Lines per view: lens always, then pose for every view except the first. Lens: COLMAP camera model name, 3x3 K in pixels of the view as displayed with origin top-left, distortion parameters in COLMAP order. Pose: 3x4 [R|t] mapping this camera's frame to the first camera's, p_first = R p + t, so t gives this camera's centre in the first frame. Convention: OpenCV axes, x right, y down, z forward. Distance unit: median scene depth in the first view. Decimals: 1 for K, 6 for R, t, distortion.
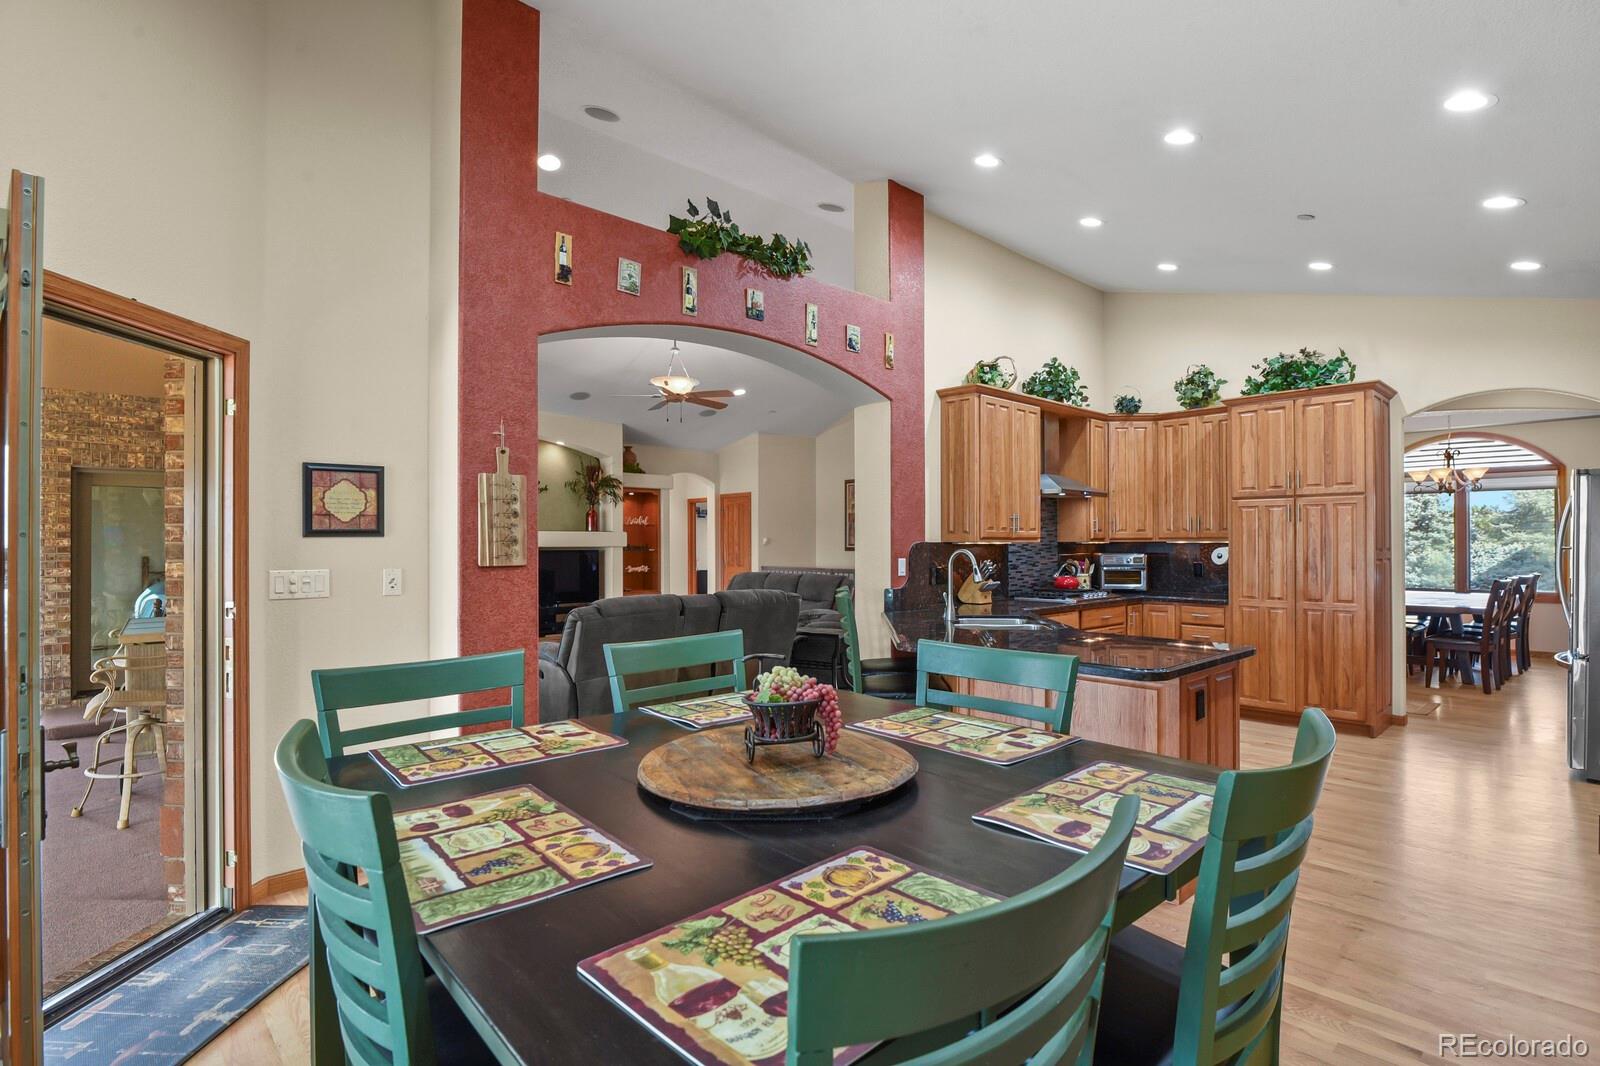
lens RADIAL K [[778.4, 0, 802.4], [0, 778.4, 538.7], [0, 0, 1]] dist [-0.008199, -0.005504]
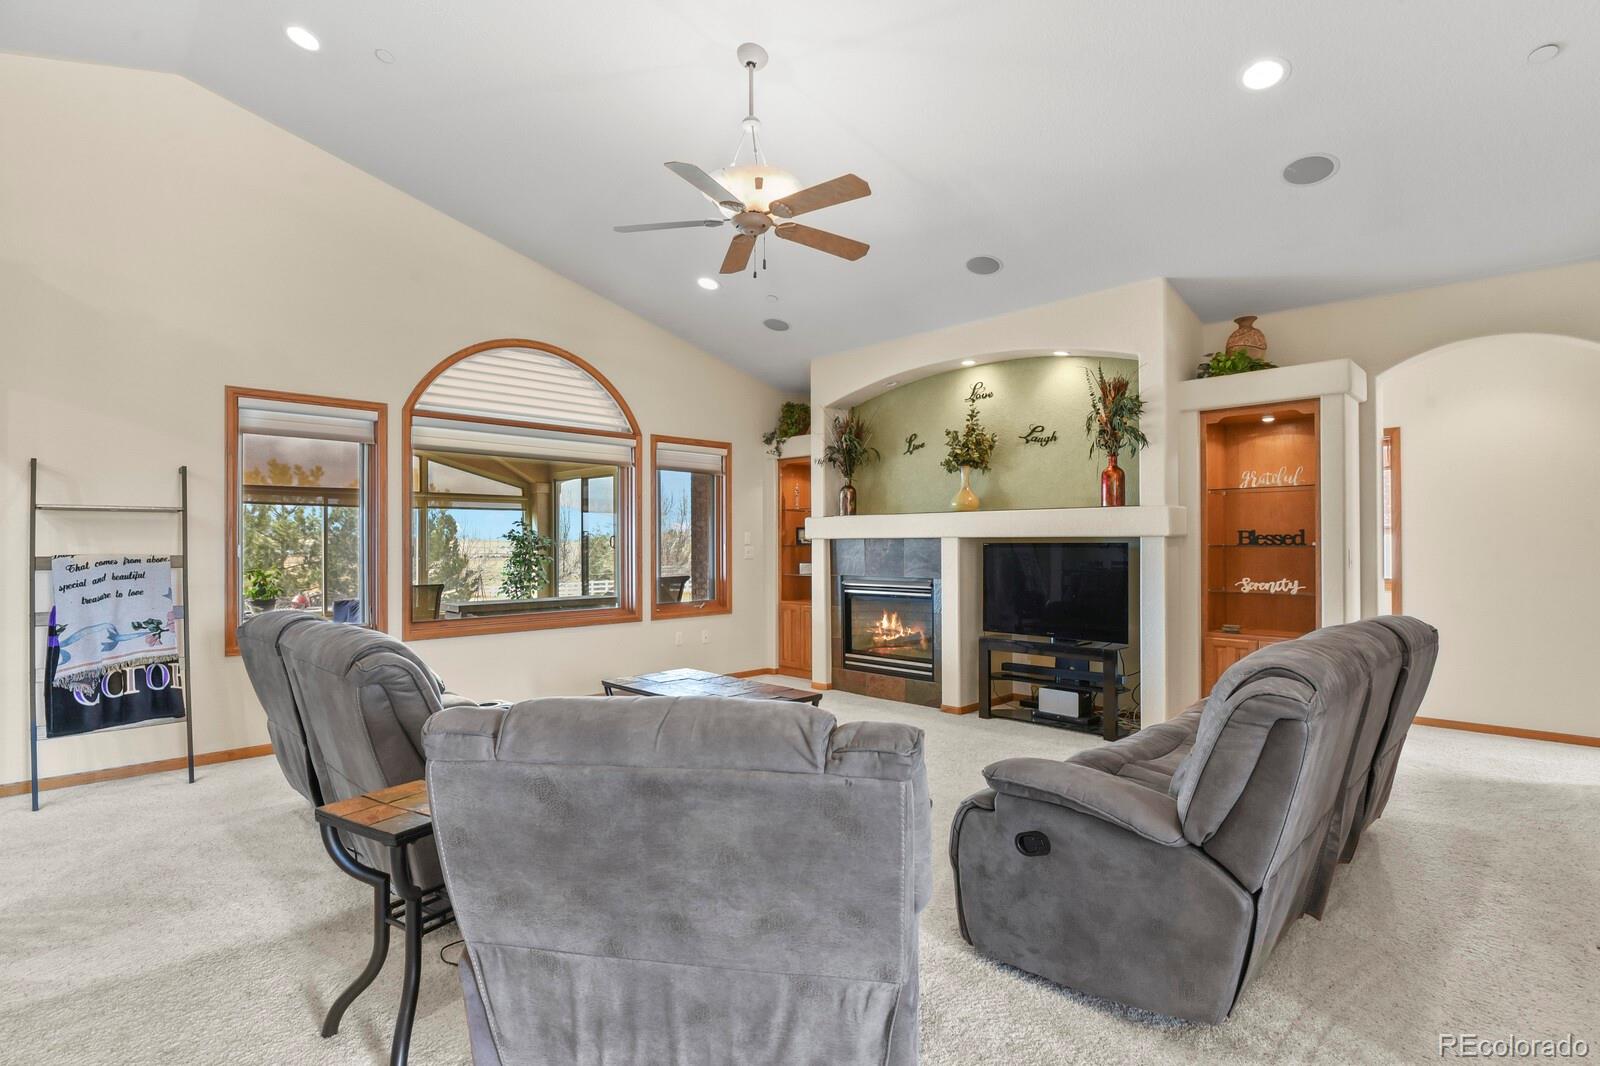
lens RADIAL K [[778.4, 0, 800.2], [0, 778.4, 538.0], [0, 0, 1]] dist [-0.008199, -0.005504]
pose [[0.033547, -0.000250, -0.999437, 0.403202], [0.009557, 0.999954, 0.000071, 0.015259], [0.999391, -0.009554, 0.033548, 1.290414]]
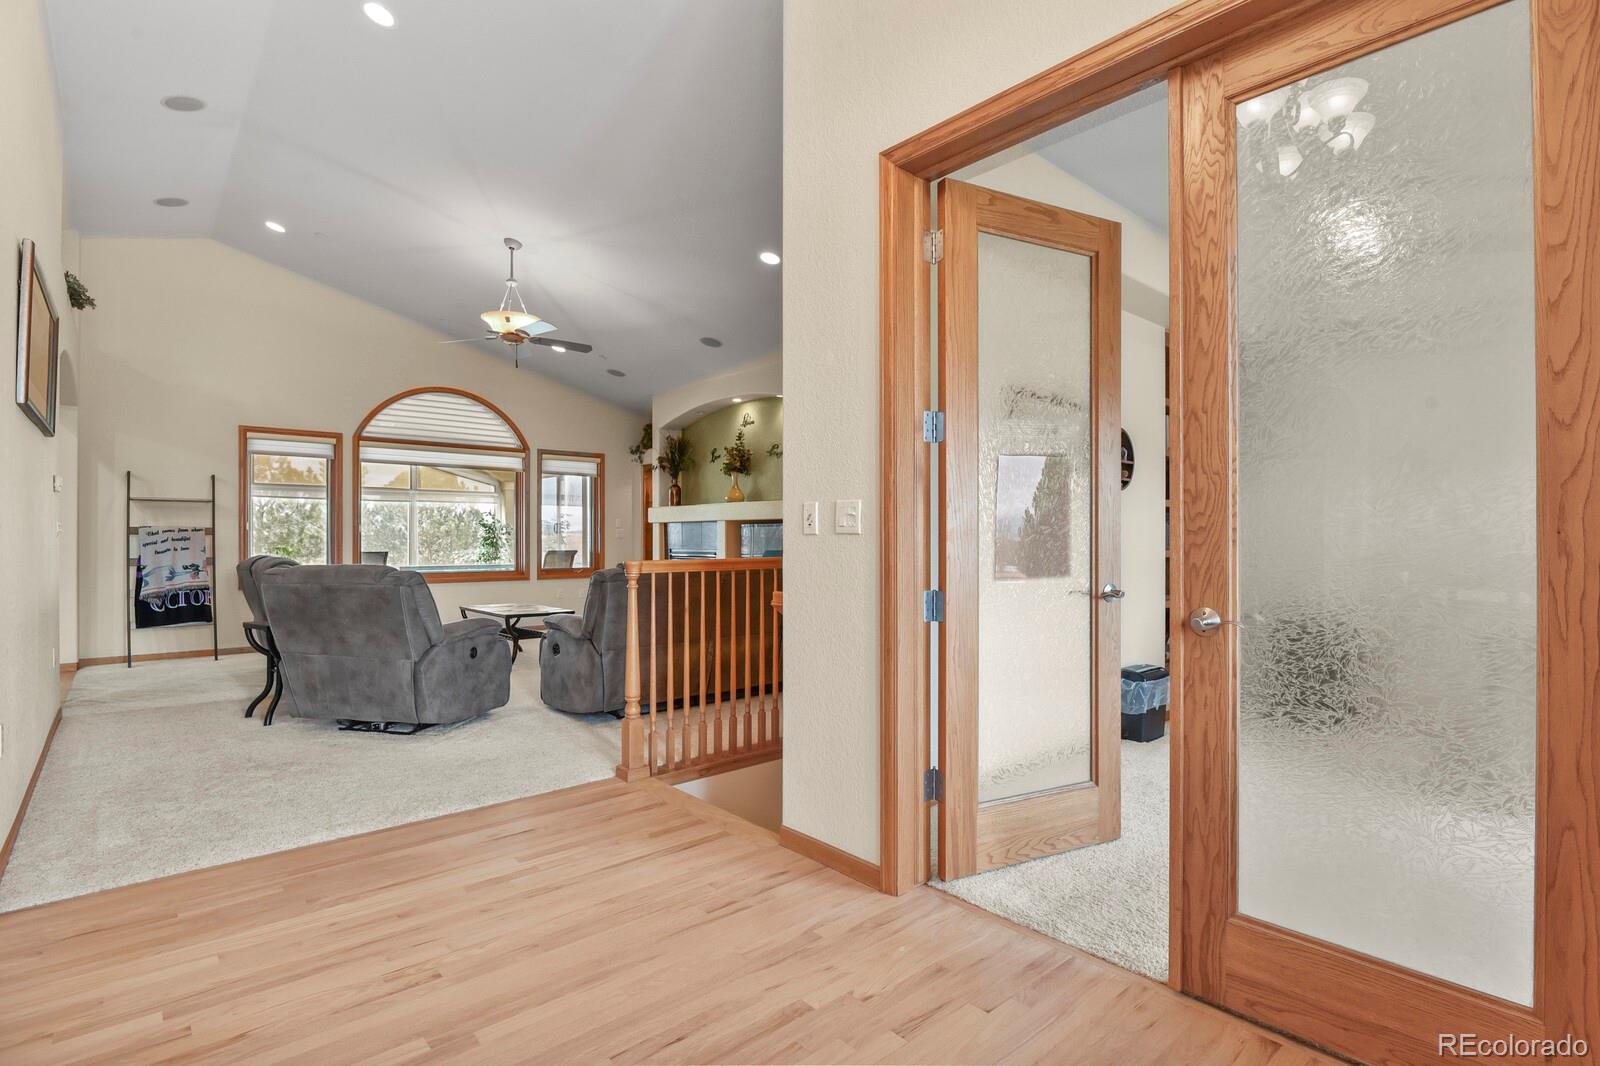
lens RADIAL K [[778.4, 0, 803.2], [0, 778.4, 537.7], [0, 0, 1]] dist [-0.008199, -0.005504]
pose [[-0.025655, 0.005371, -0.999656, 0.866294], [0.006779, 0.999964, 0.005199, 0.042044], [0.999648, -0.006643, -0.025691, 1.708251]]
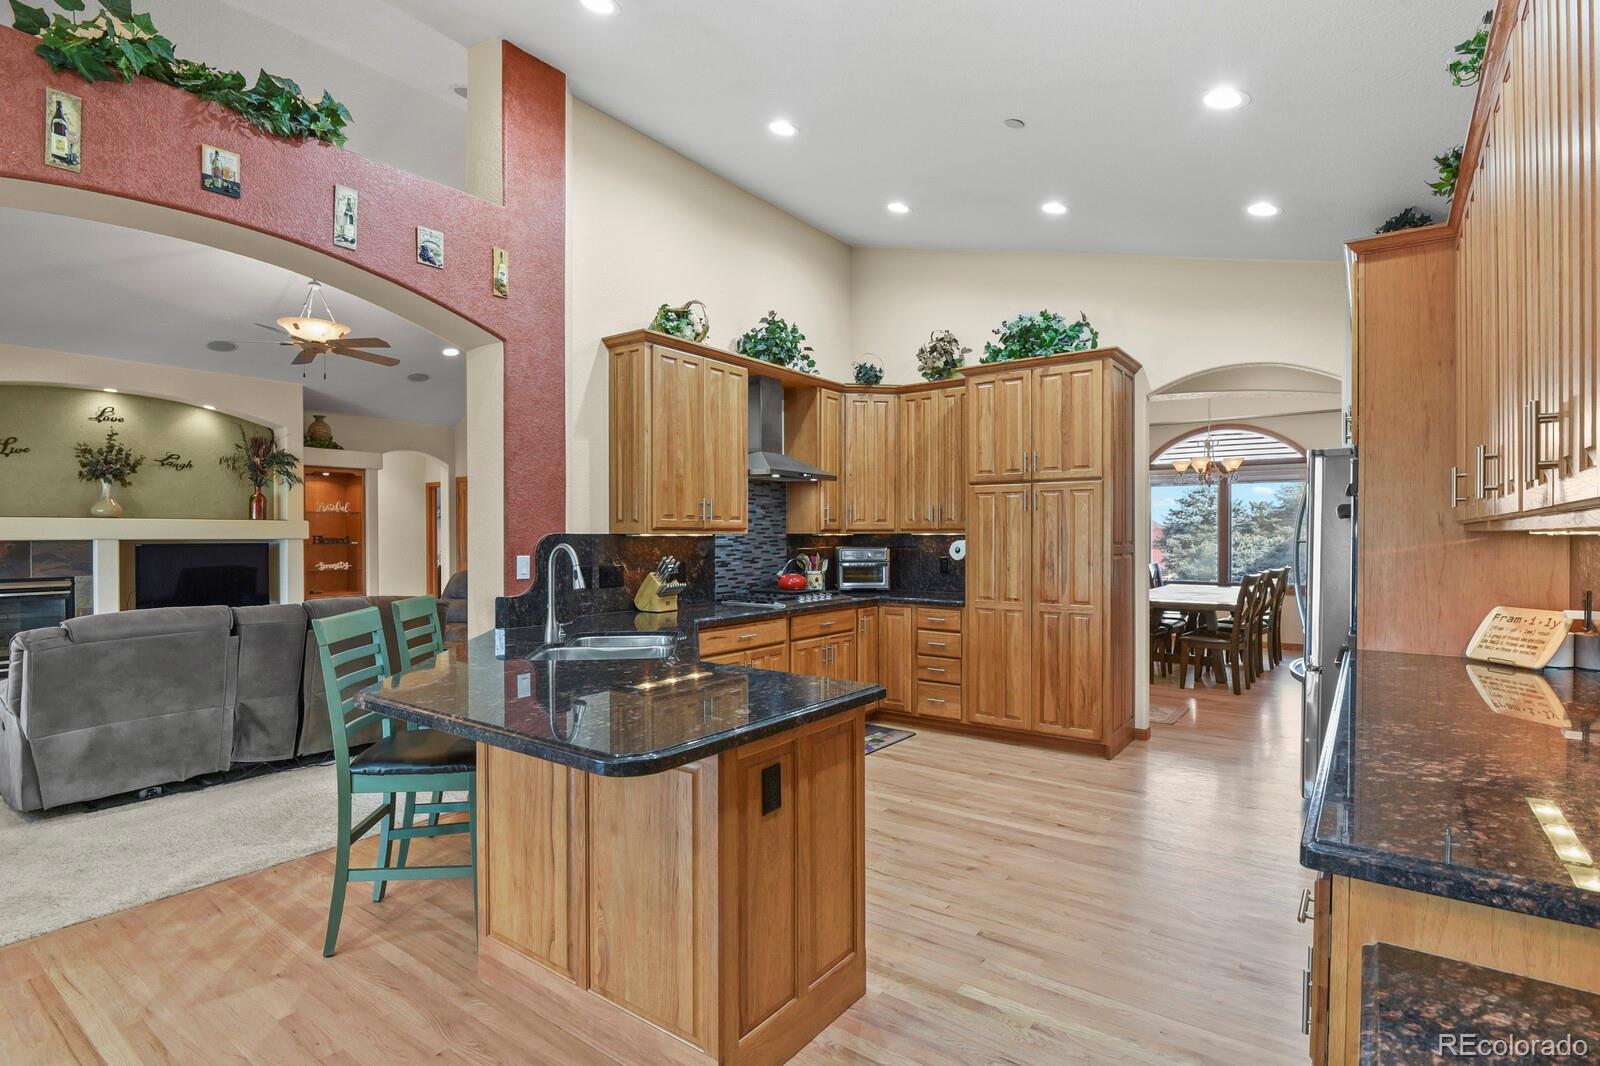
lens RADIAL K [[778.4, 0, 802.2], [0, 778.4, 539.1], [0, 0, 1]] dist [-0.008199, -0.005504]
pose [[0.982418, 0.000159, 0.186695, 0.216633], [-0.002228, 0.999938, 0.010876, 0.000946], [-0.186682, -0.011100, 0.982358, 0.191314]]
